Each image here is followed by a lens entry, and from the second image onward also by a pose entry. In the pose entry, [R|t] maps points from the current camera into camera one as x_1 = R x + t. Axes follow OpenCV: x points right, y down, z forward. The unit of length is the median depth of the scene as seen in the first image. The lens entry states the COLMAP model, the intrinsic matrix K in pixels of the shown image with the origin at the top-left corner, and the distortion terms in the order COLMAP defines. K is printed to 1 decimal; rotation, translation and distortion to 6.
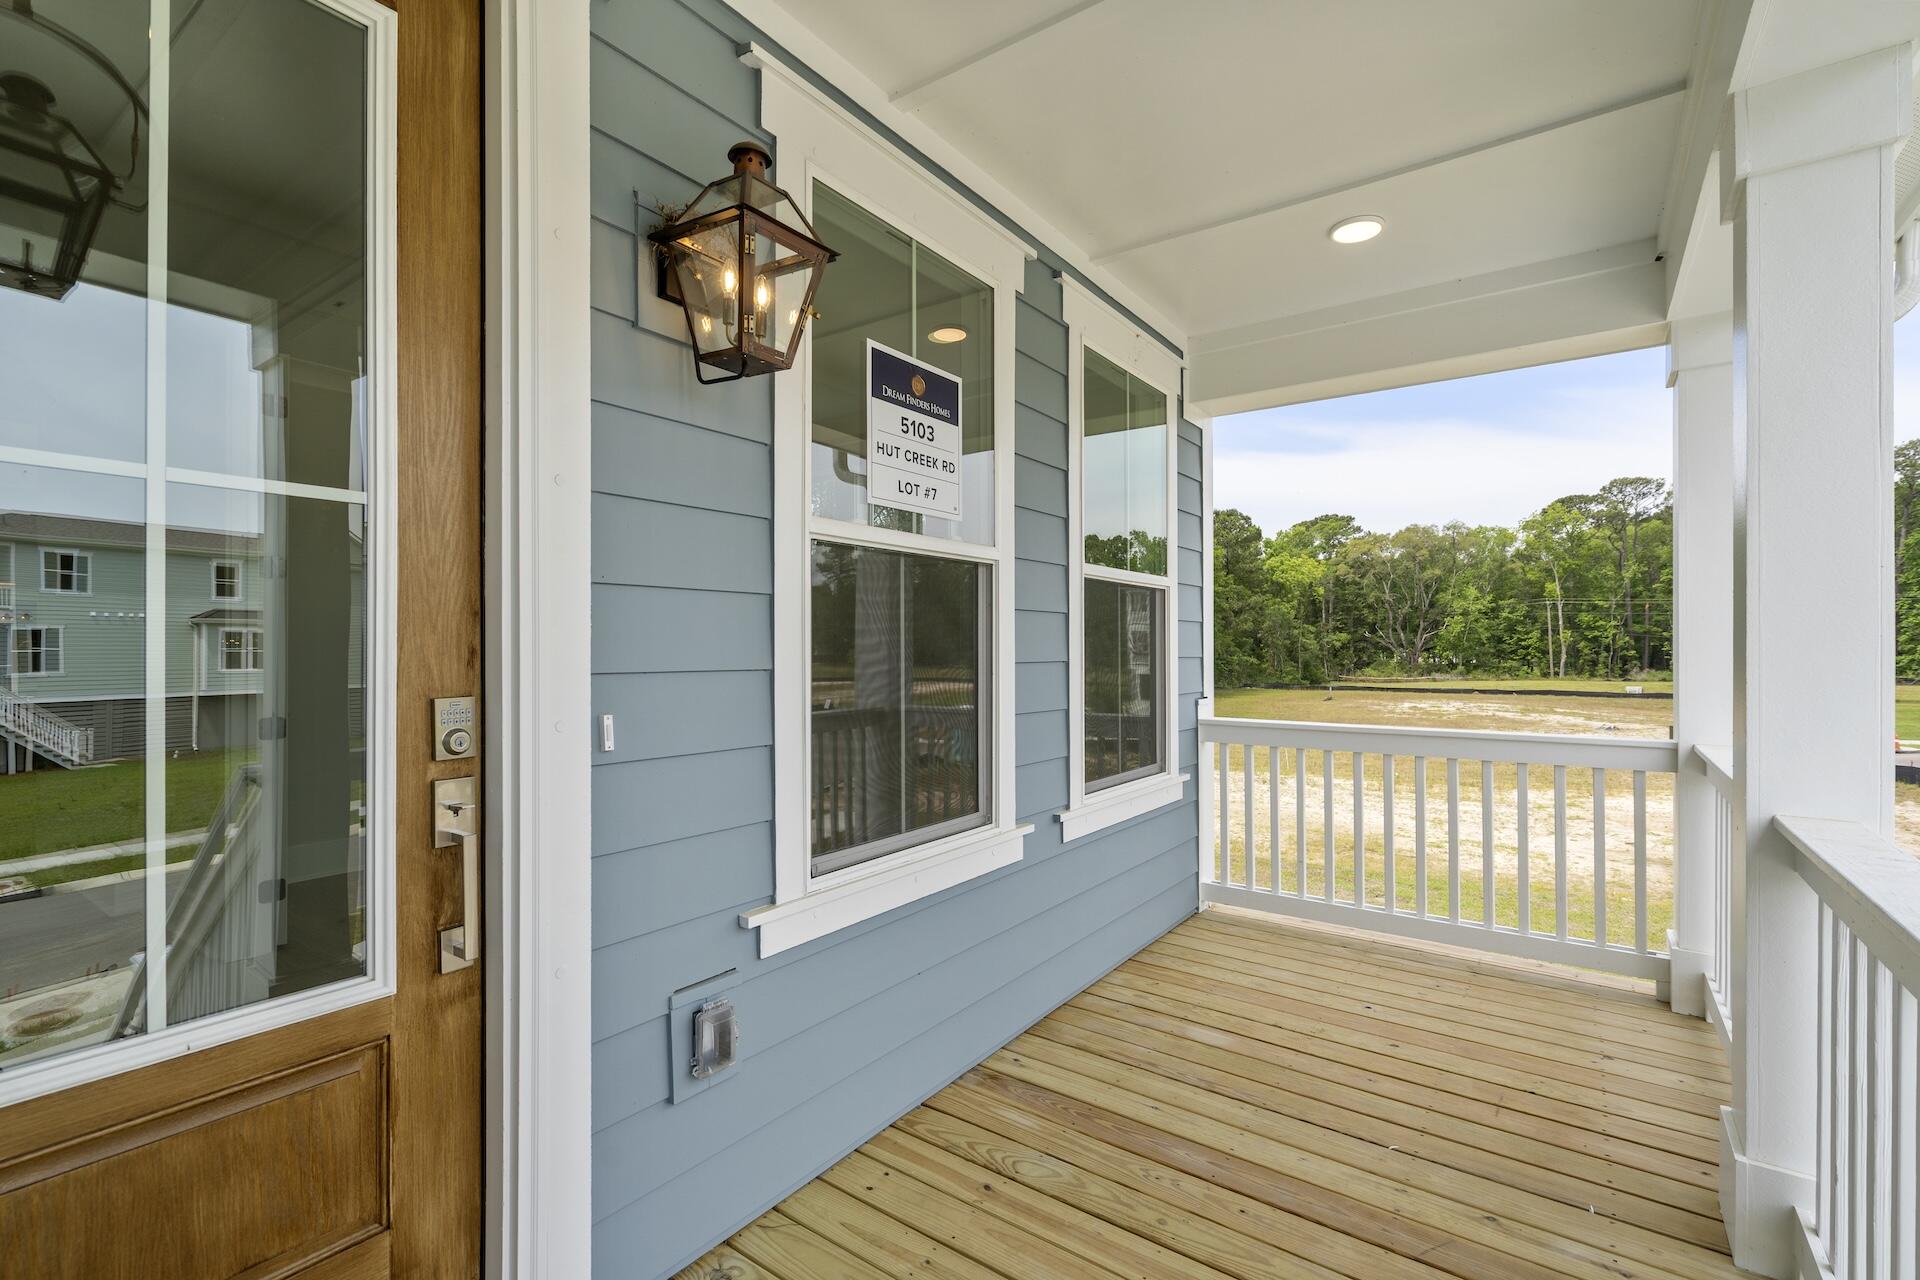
lens RADIAL K [[872.8, 0, 955.9], [0, 872.8, 640.2], [0, 0, 1]] dist [-0.000107, 0.000022]
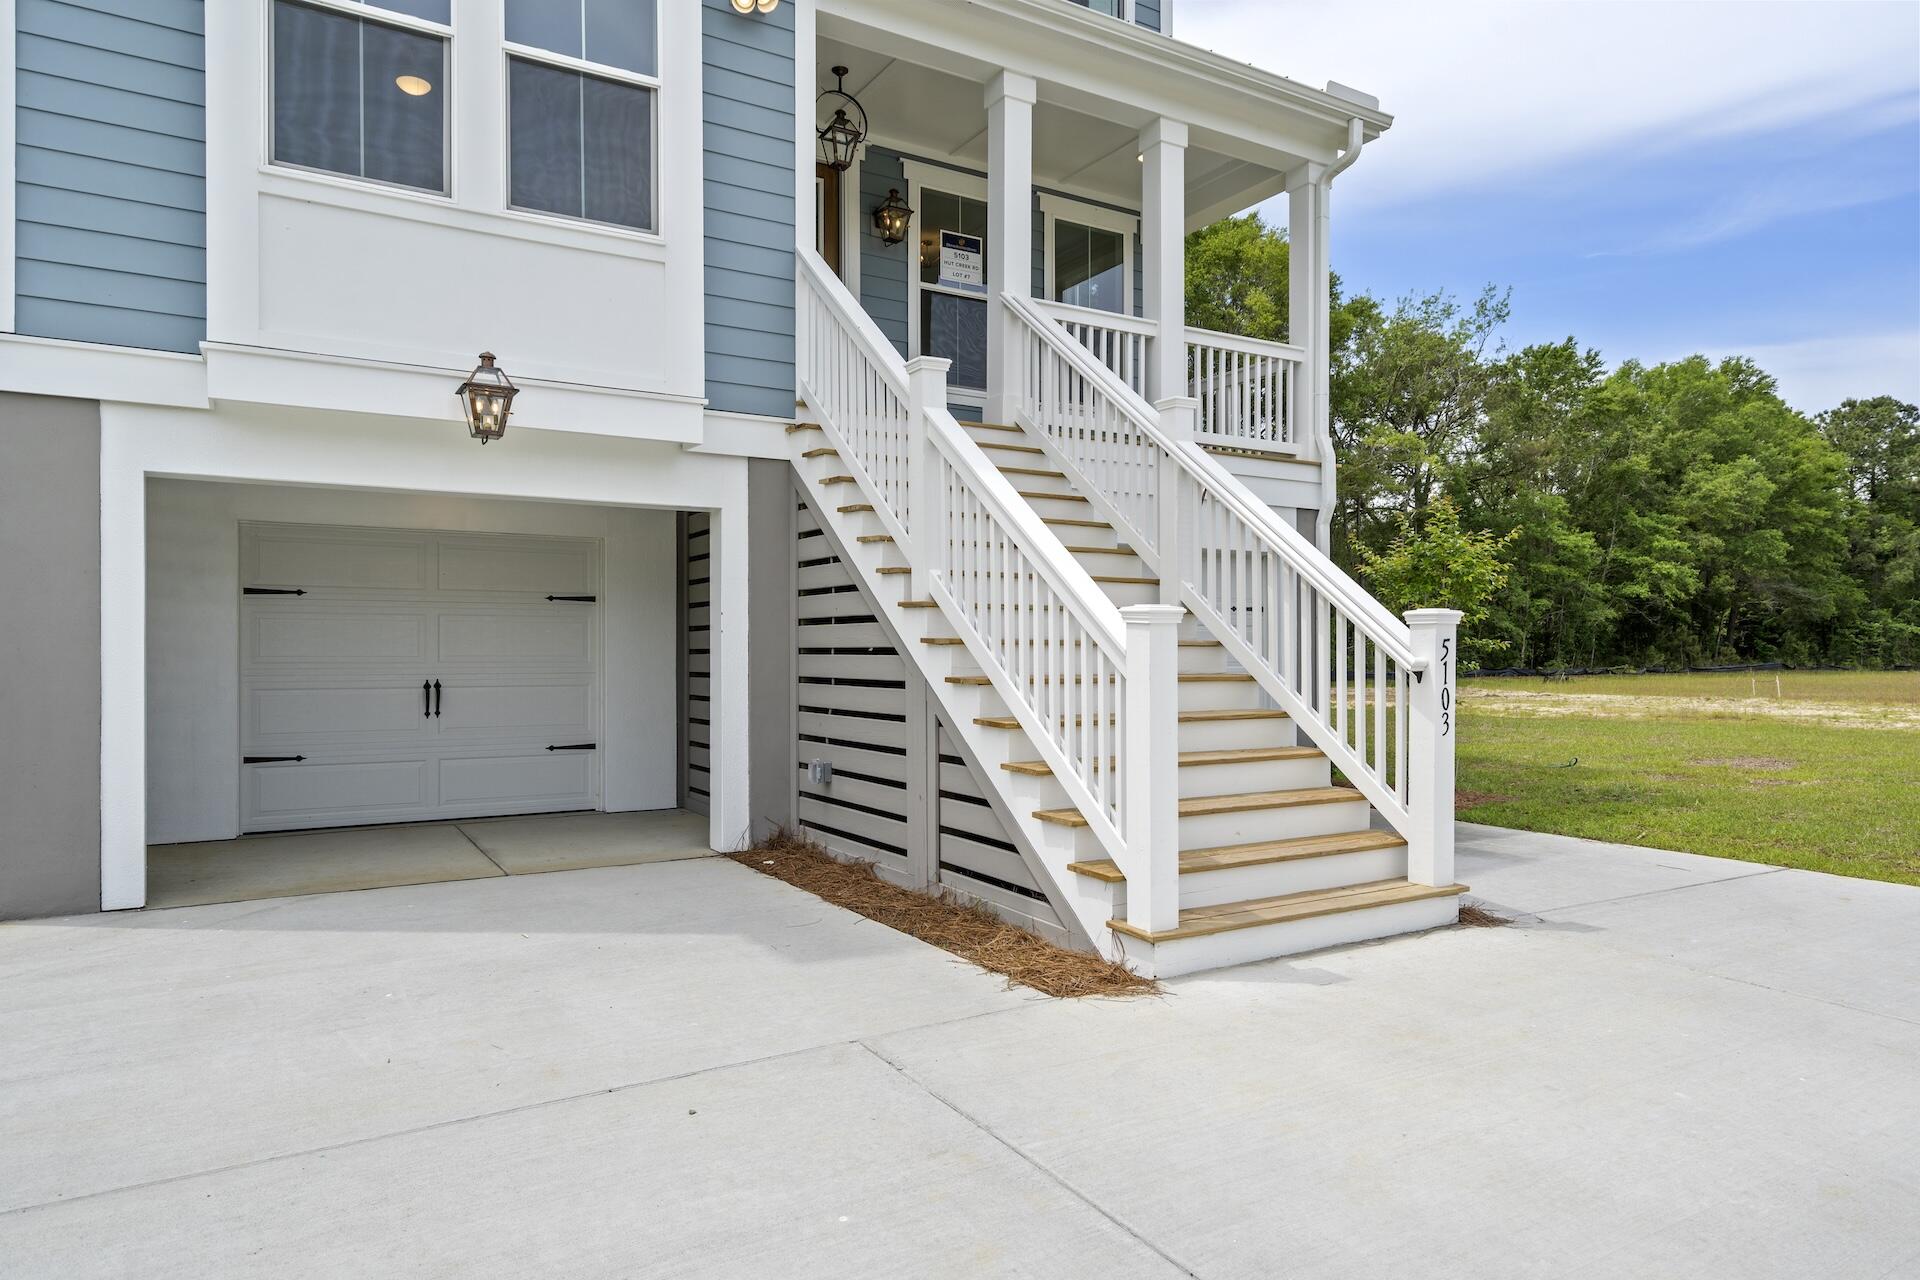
lens RADIAL K [[1226.4, 0, 937.0], [0, 1226.4, 572.2], [0, 0, 1]] dist [0.009645, 0.004908]
pose [[0.918389, -0.033220, -0.394281, 1.611758], [0.007745, 0.997788, -0.066029, 1.204107], [0.395603, 0.057586, 0.916615, -3.058303]]
